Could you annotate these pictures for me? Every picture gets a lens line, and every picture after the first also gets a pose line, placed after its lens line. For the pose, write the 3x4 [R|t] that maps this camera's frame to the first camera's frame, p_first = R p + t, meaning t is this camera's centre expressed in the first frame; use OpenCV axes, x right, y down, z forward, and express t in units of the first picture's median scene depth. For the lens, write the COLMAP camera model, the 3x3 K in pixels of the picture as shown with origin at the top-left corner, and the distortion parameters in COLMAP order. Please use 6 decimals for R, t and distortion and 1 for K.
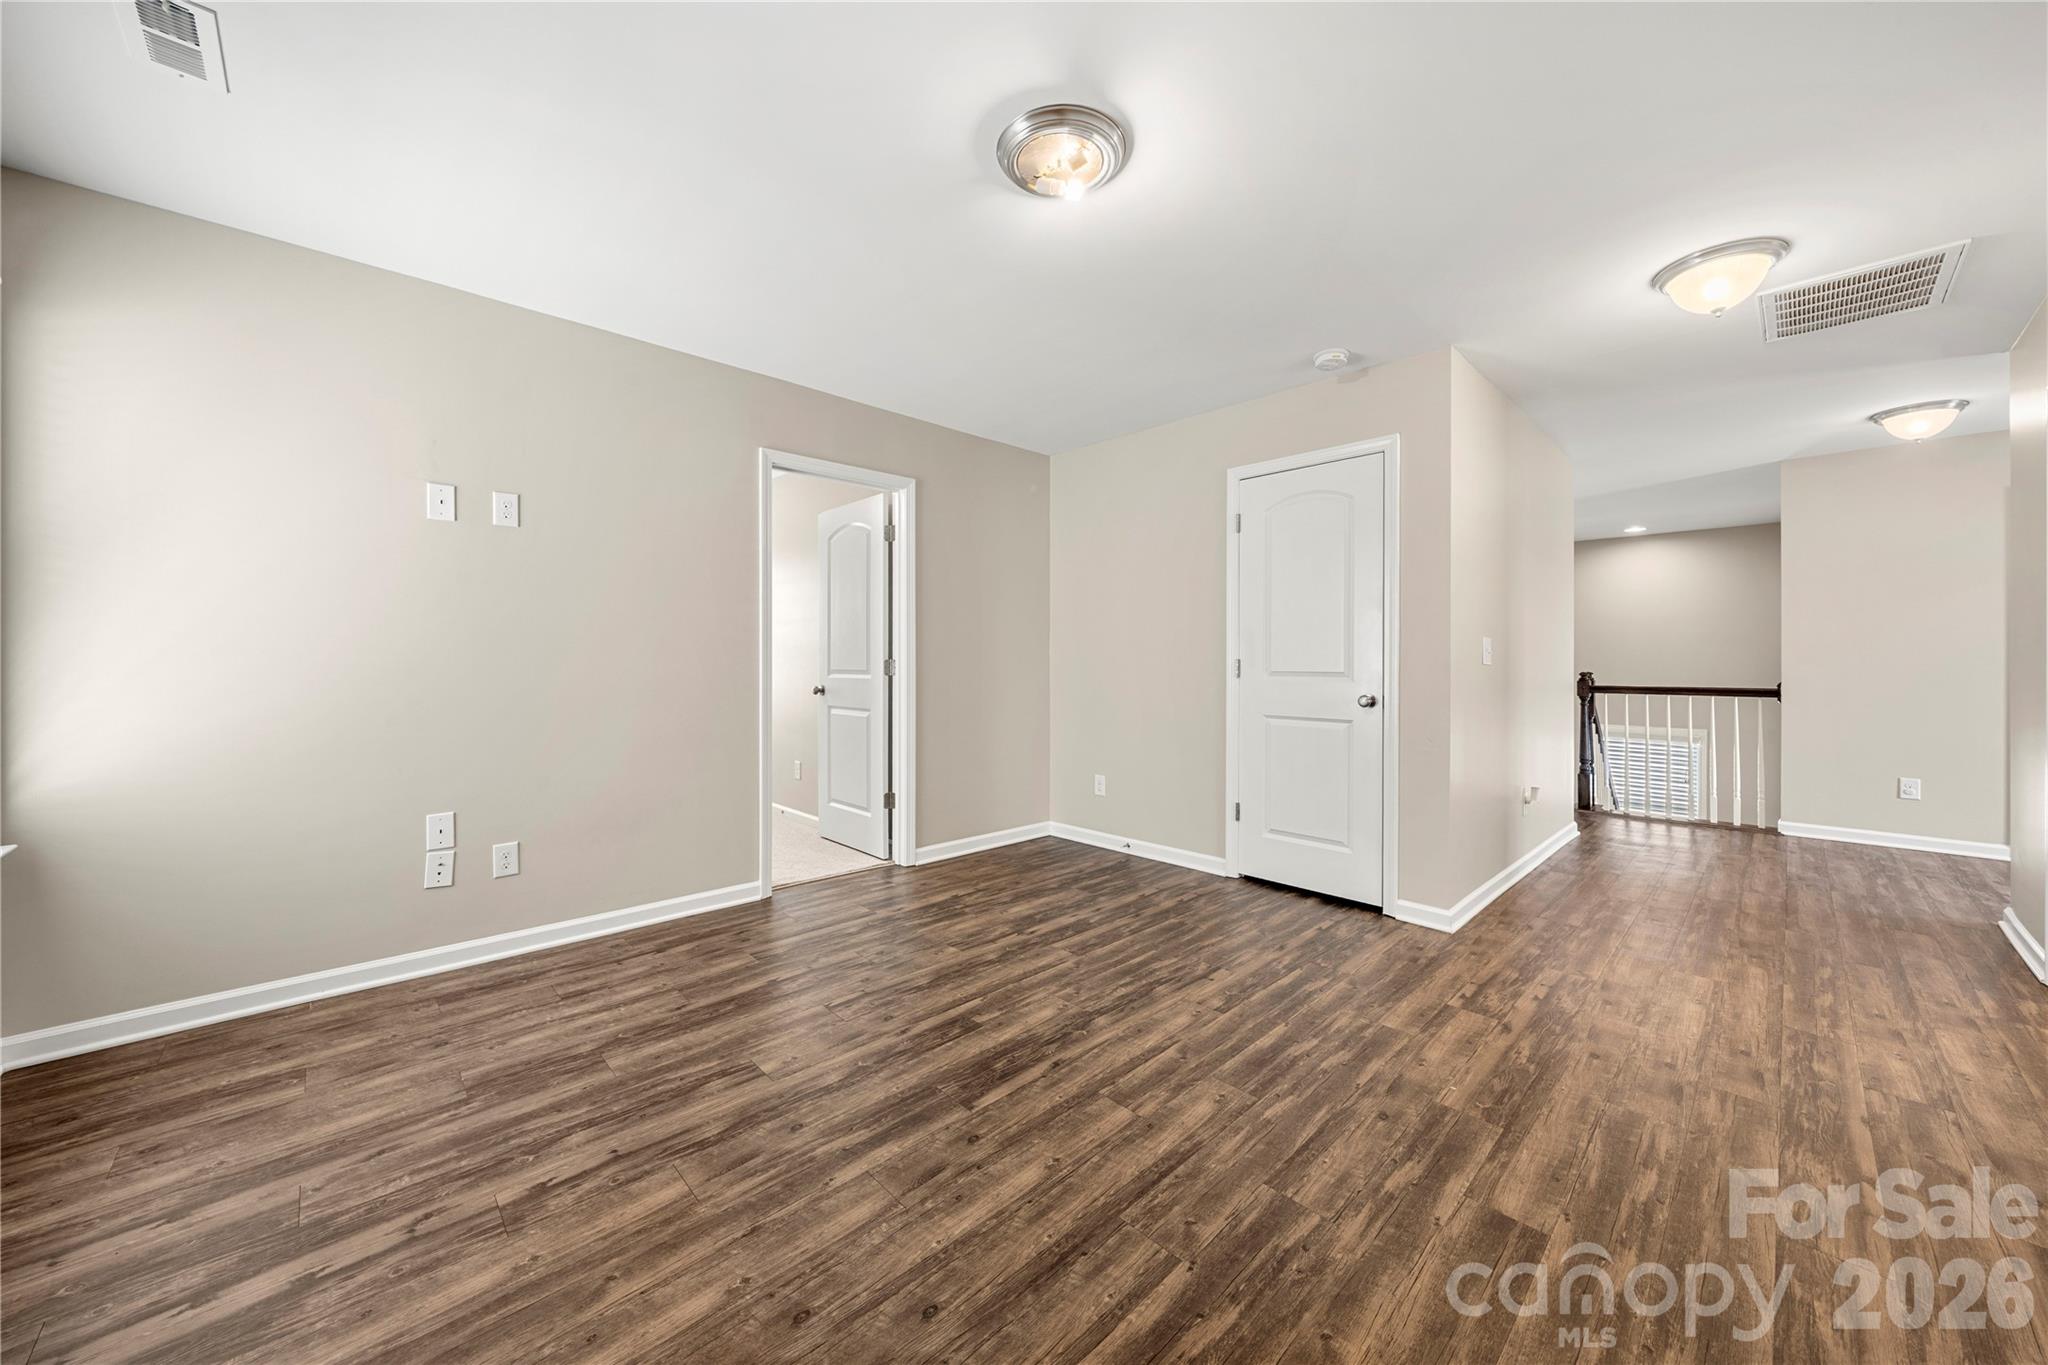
lens RADIAL K [[739.2, 0, 1020.1], [0, 739.2, 663.4], [0, 0, 1]] dist [-0.002000, -0.000639]
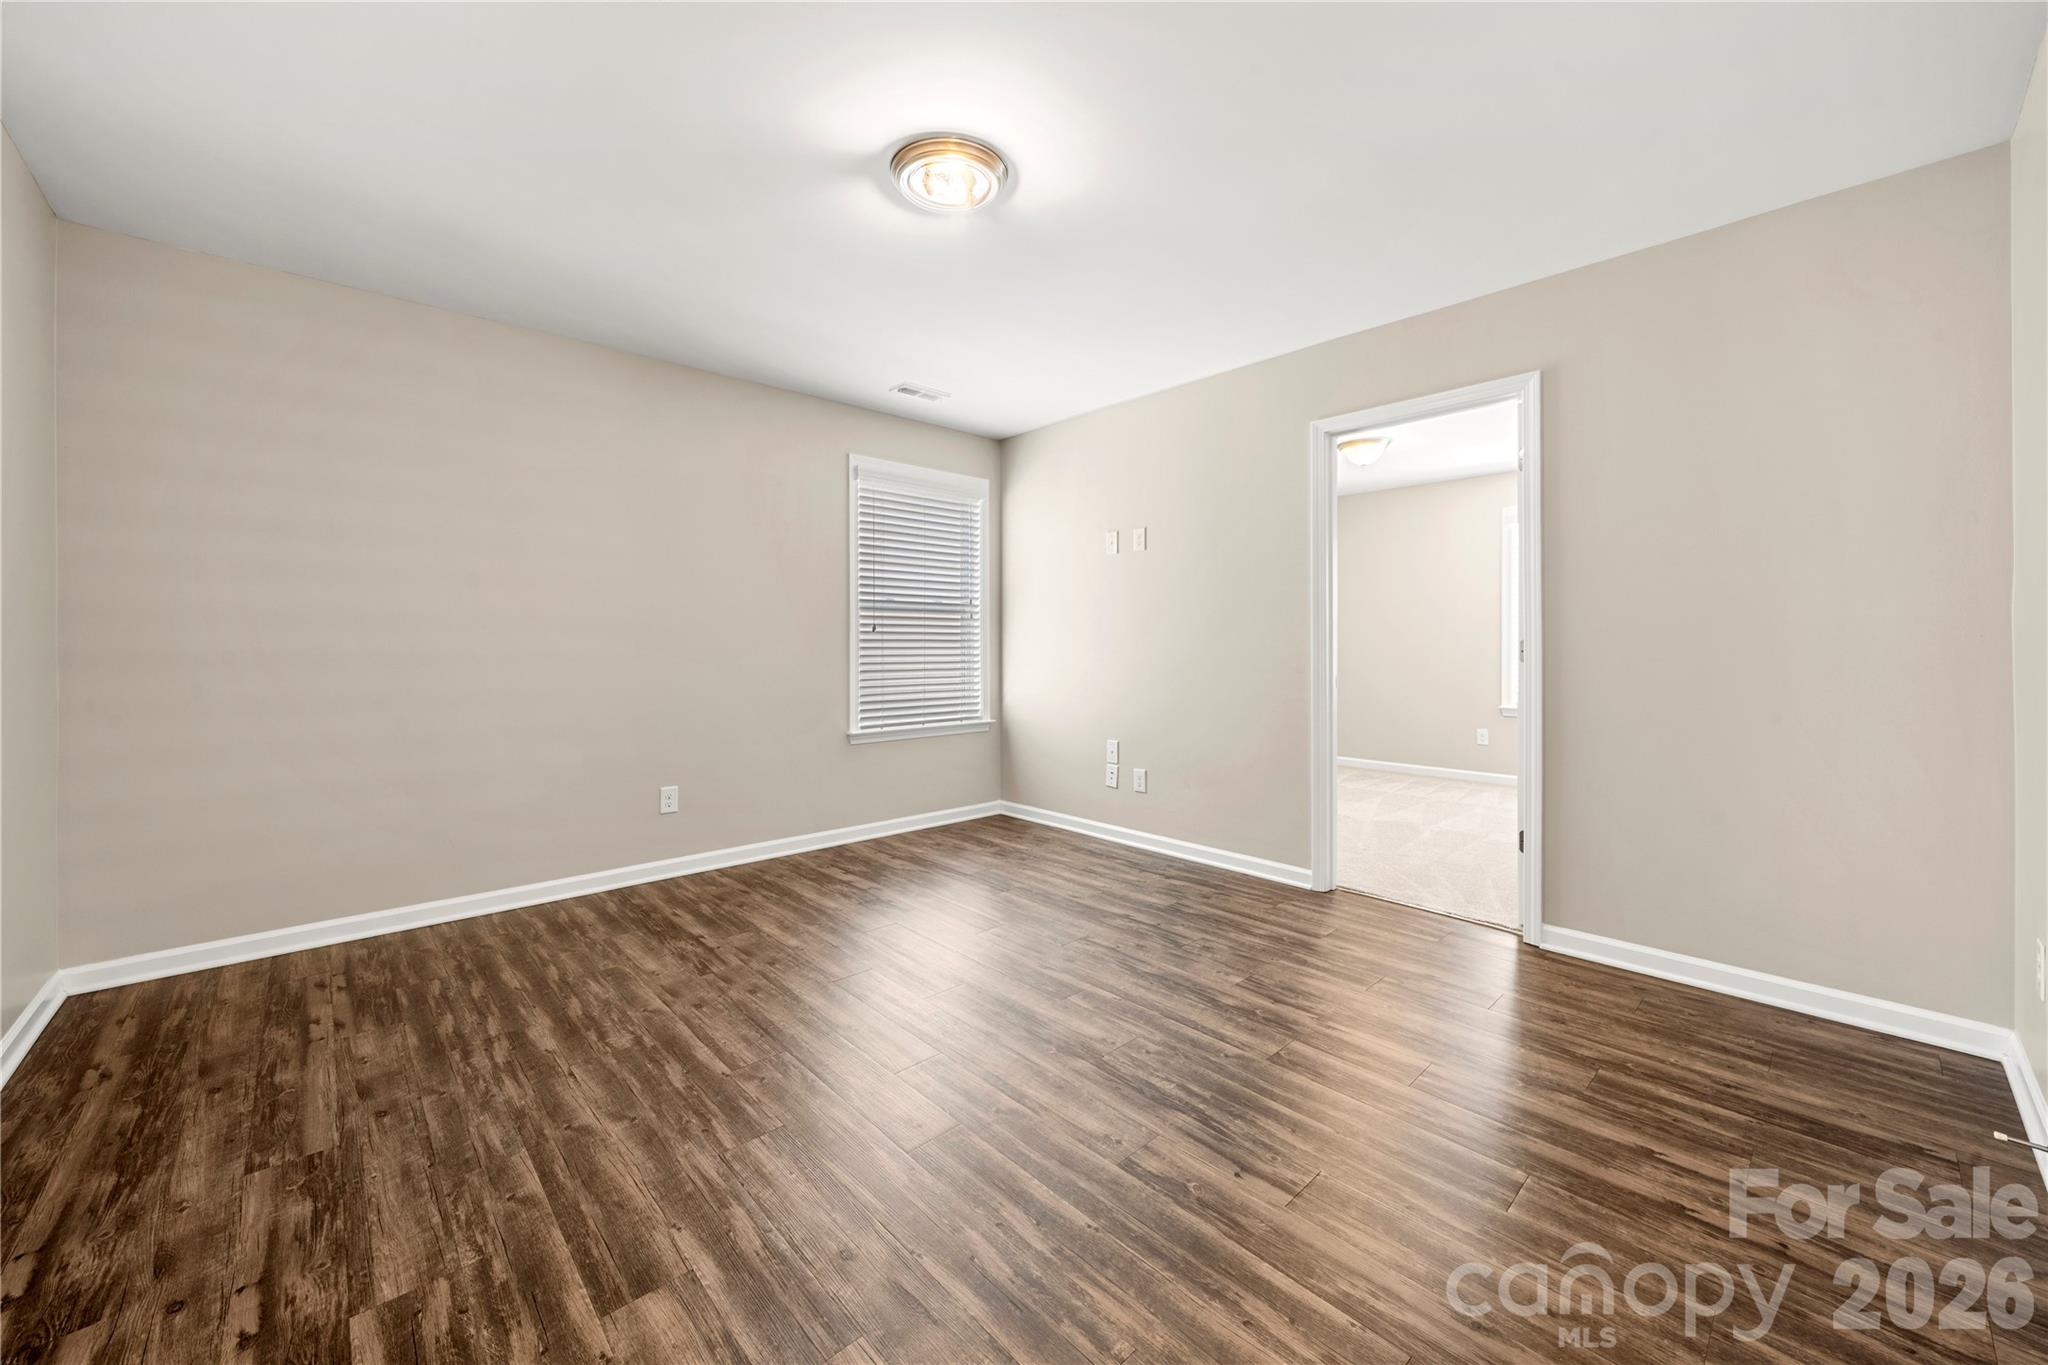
lens RADIAL K [[739.2, 0, 979.9], [0, 739.2, 651.5], [0, 0, 1]] dist [-0.002000, -0.000639]
pose [[-0.026281, 0.007609, -0.999626, 0.930701], [-0.003279, 0.999965, 0.007698, 0.001580], [0.999649, 0.003480, -0.026255, 0.875454]]
